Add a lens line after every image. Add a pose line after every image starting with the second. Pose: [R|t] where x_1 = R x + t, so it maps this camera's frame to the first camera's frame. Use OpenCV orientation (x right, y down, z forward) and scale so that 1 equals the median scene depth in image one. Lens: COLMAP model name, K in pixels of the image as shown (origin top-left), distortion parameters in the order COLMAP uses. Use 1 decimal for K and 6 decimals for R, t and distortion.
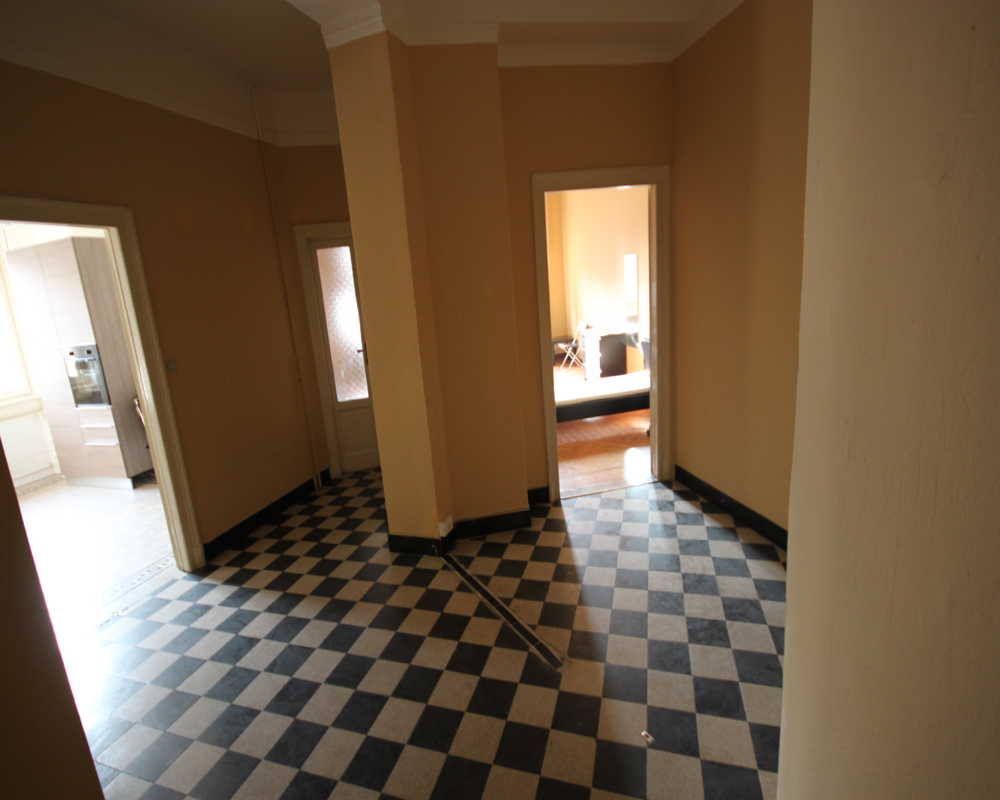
lens RADIAL K [[469.3, 0, 501.4], [0, 469.3, 390.2], [0, 0, 1]] dist [0.000150, -0.003792]
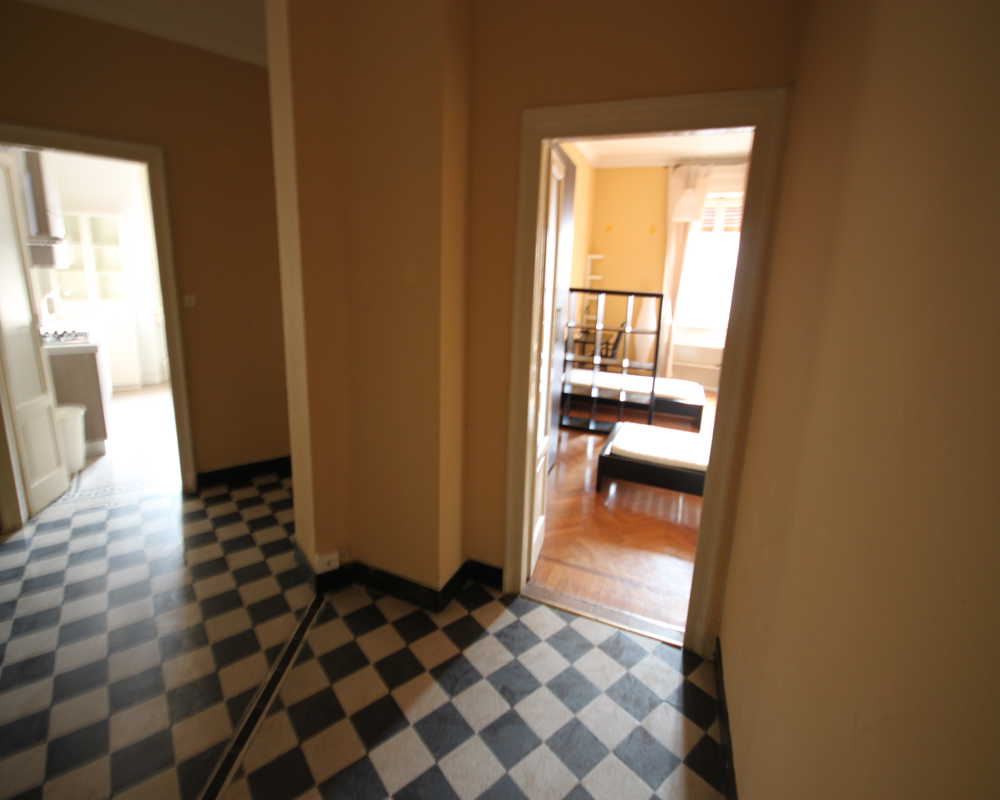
lens RADIAL K [[469.3, 0, 487.2], [0, 469.3, 397.1], [0, 0, 1]] dist [0.000150, -0.003792]
pose [[0.817057, 0.264220, -0.512451, 0.527788], [-0.229996, 0.964397, 0.130535, -0.179185], [0.528696, 0.011207, 0.848737, 0.565002]]
